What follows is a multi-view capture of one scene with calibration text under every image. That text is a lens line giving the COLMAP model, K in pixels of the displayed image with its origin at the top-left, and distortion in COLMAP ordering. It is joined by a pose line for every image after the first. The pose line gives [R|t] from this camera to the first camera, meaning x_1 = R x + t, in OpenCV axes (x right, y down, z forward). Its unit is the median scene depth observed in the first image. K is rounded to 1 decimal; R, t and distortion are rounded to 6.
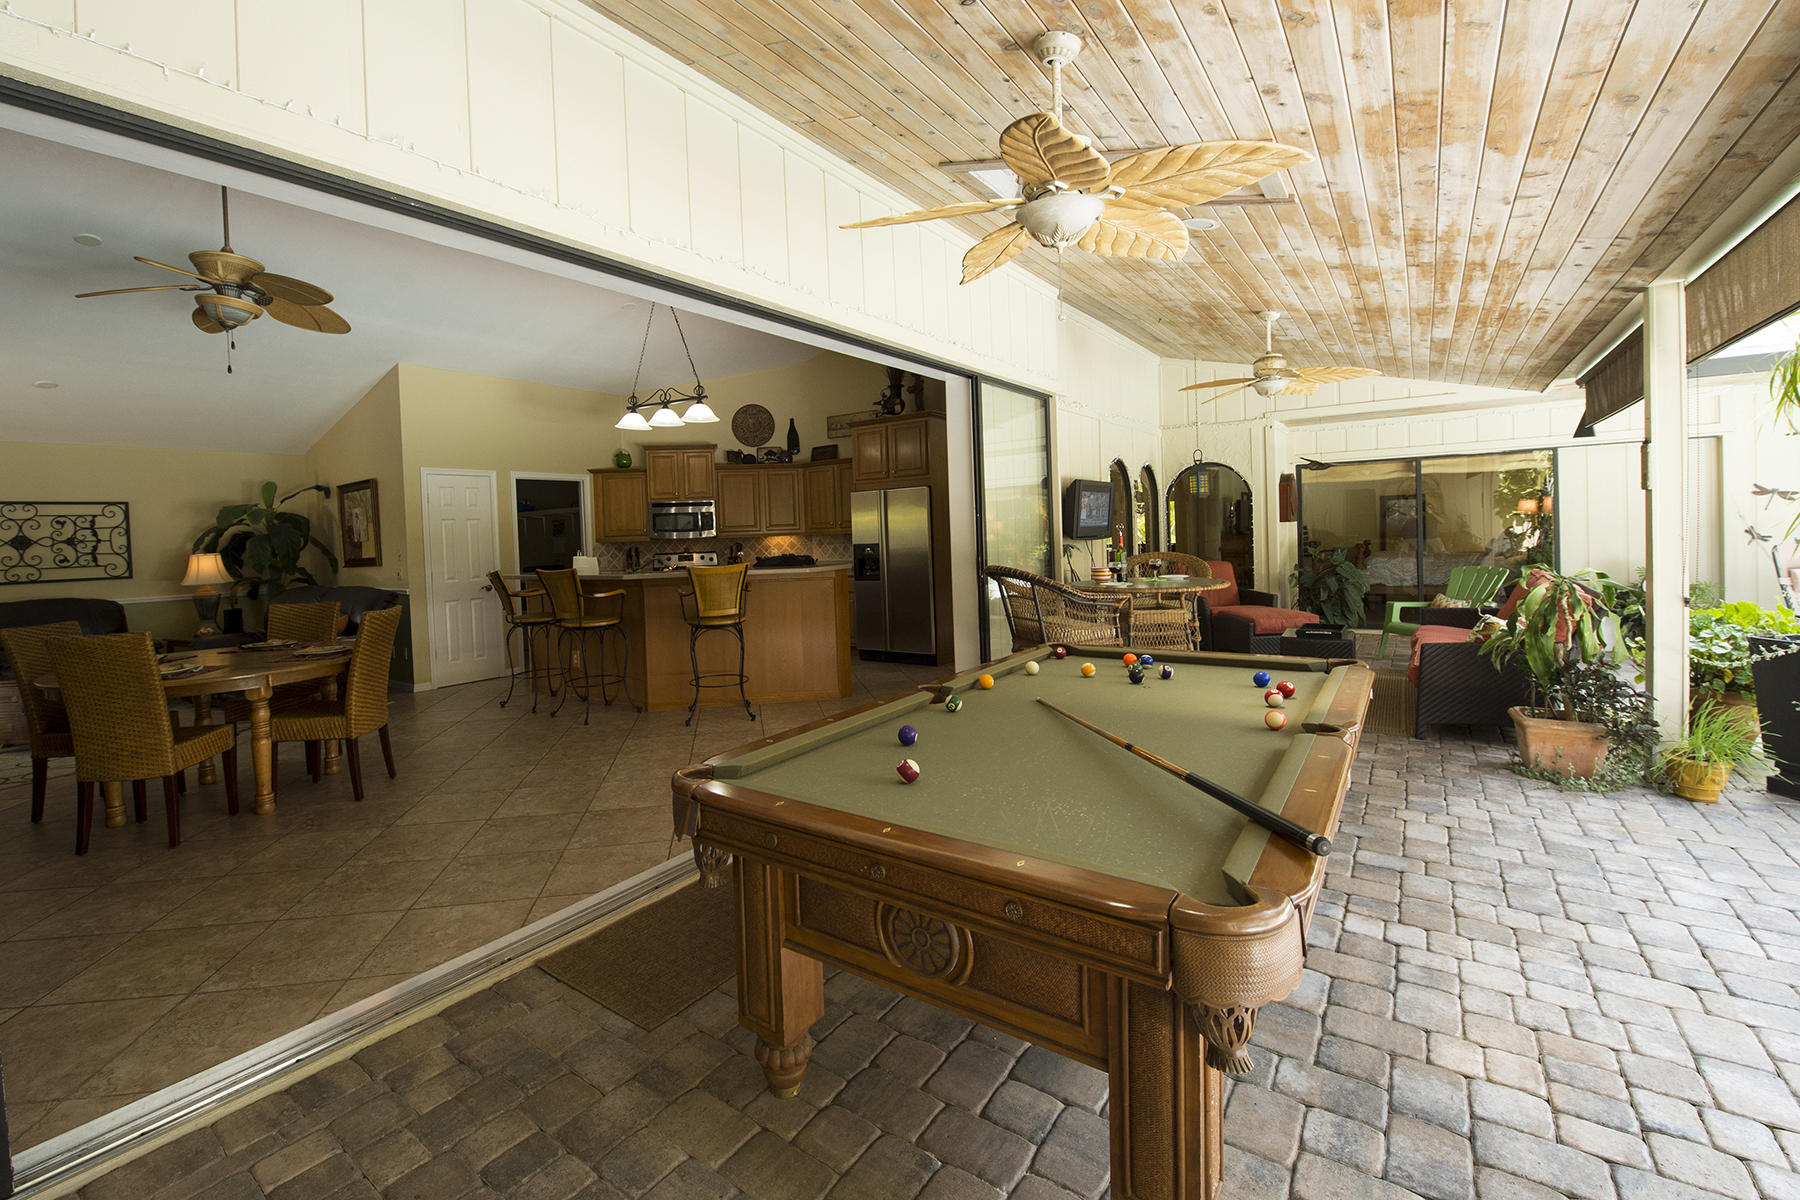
lens RADIAL K [[768.2, 0, 847.3], [0, 768.2, 554.7], [0, 0, 1]] dist [-0.011050, -0.005119]
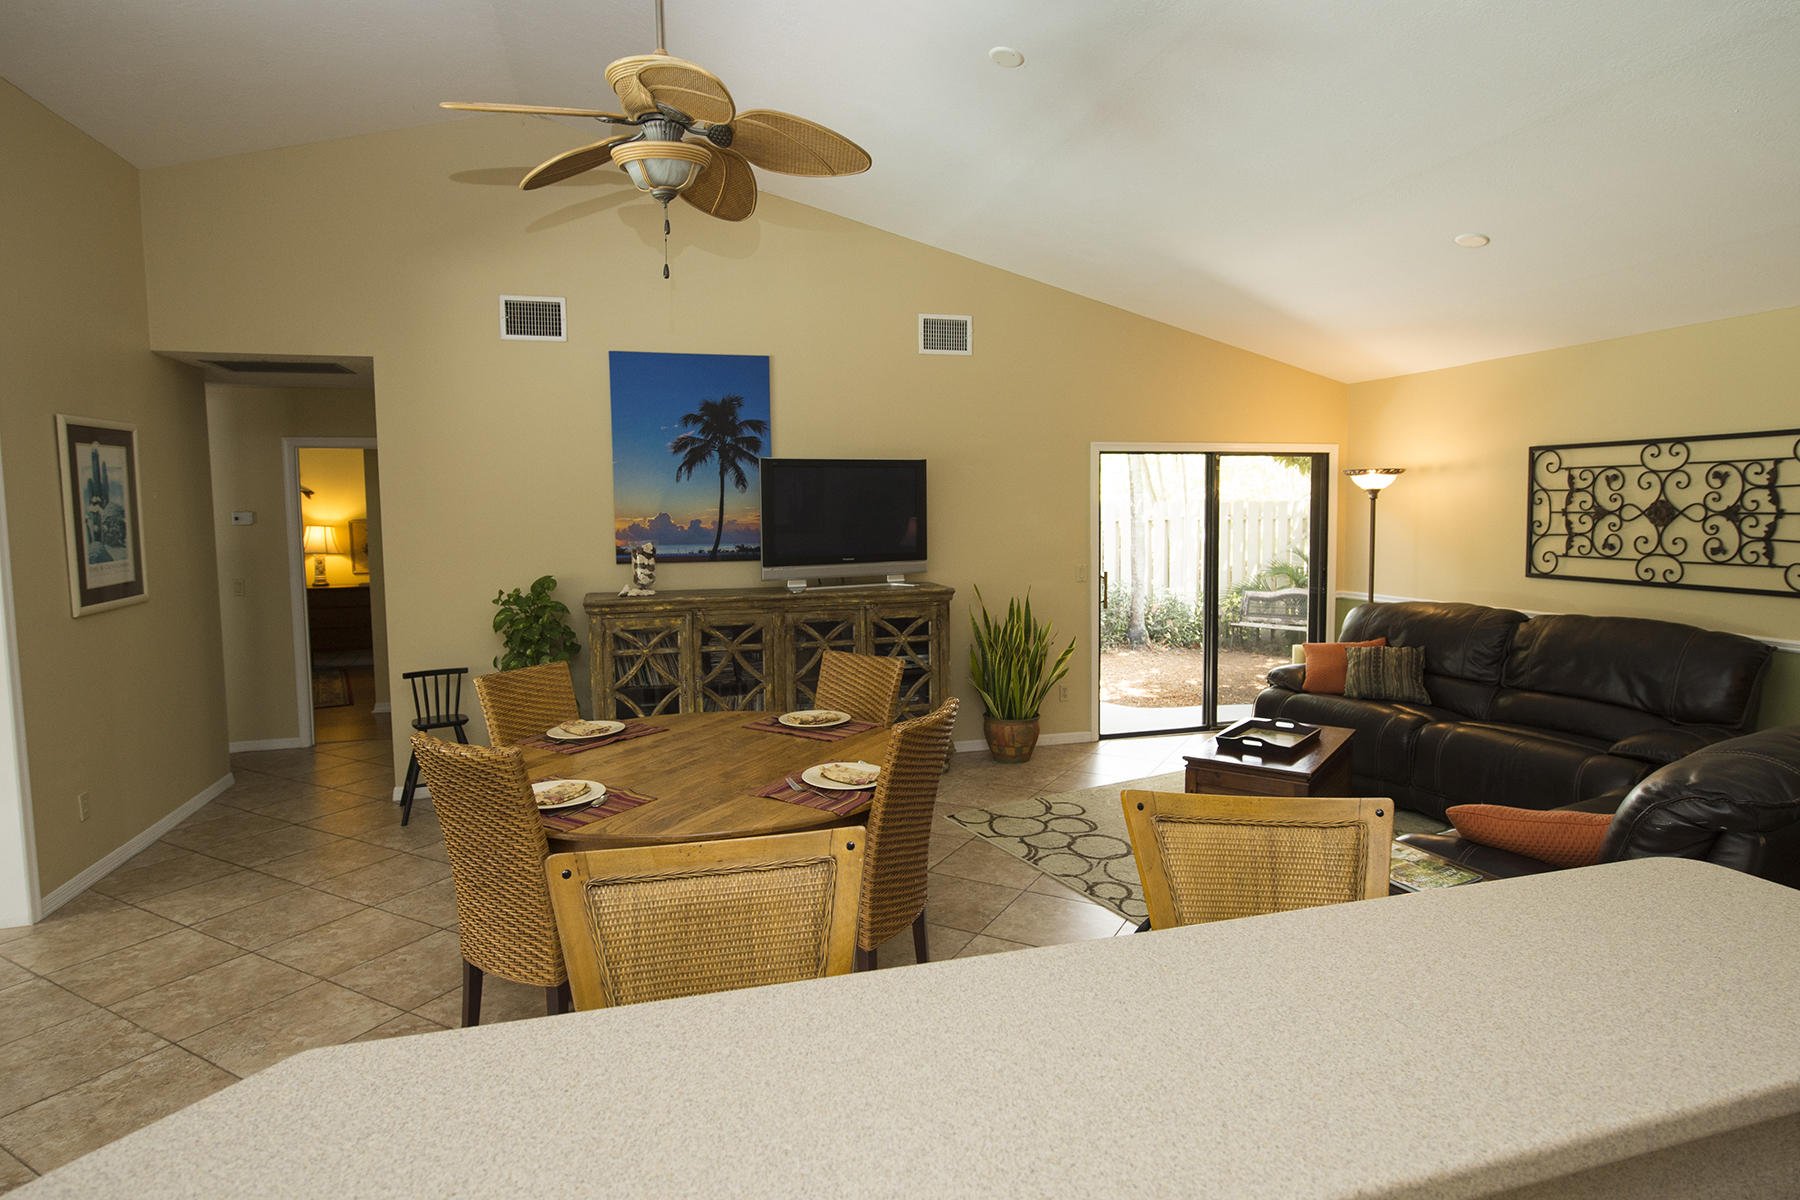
lens RADIAL K [[969.6, 0, 900.8], [0, 969.6, 584.1], [0, 0, 1]] dist [-0.003580, -0.001023]
pose [[-0.602231, 0.108263, -0.790947, -0.176906], [0.013182, 0.991975, 0.125743, -0.056266], [0.798213, 0.065300, -0.598825, 0.909208]]
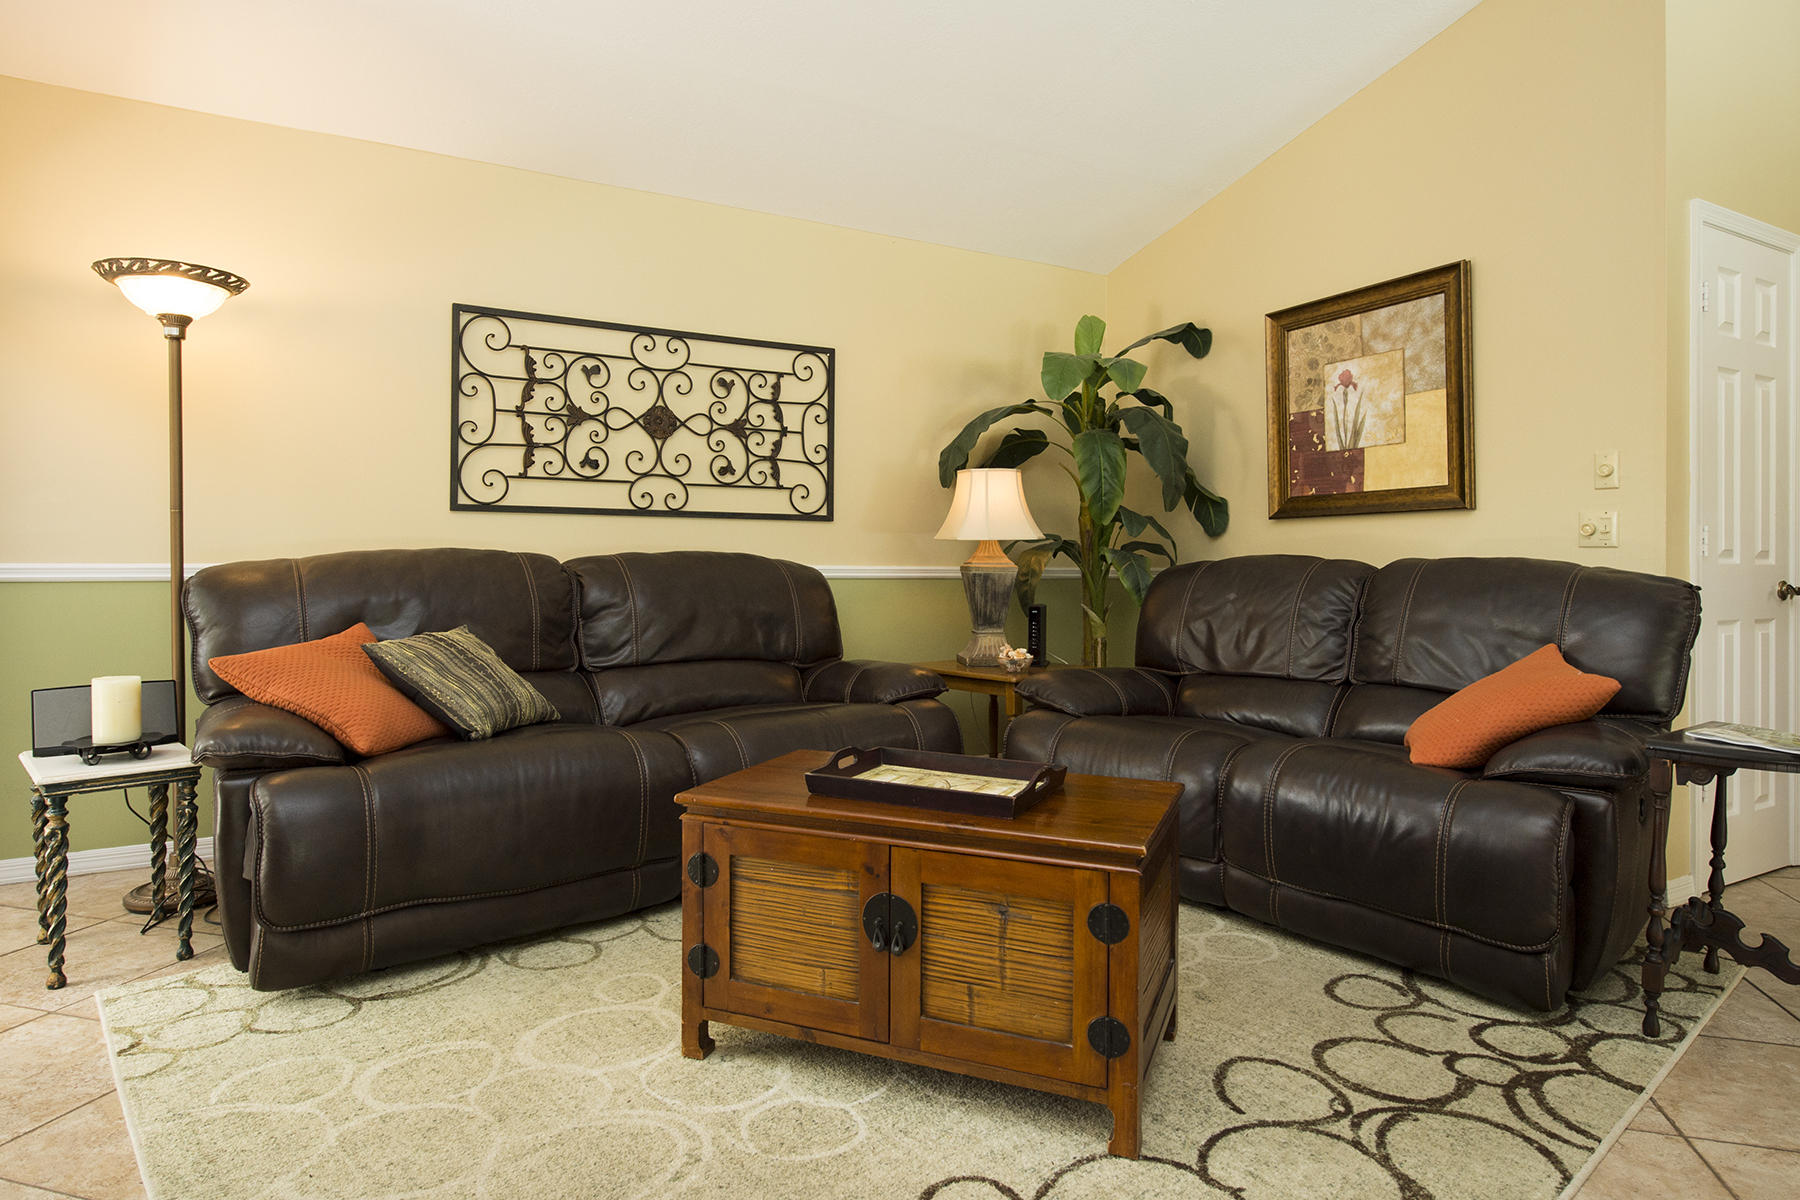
lens RADIAL K [[1019.0, 0, 902.6], [0, 1019.0, 553.6], [0, 0, 1]] dist [-0.000891, -0.000206]
pose [[0.915617, 0.042596, -0.399788, -0.672898], [-0.053086, 0.998474, -0.015196, 0.057496], [0.398531, 0.035137, 0.916482, 0.475316]]
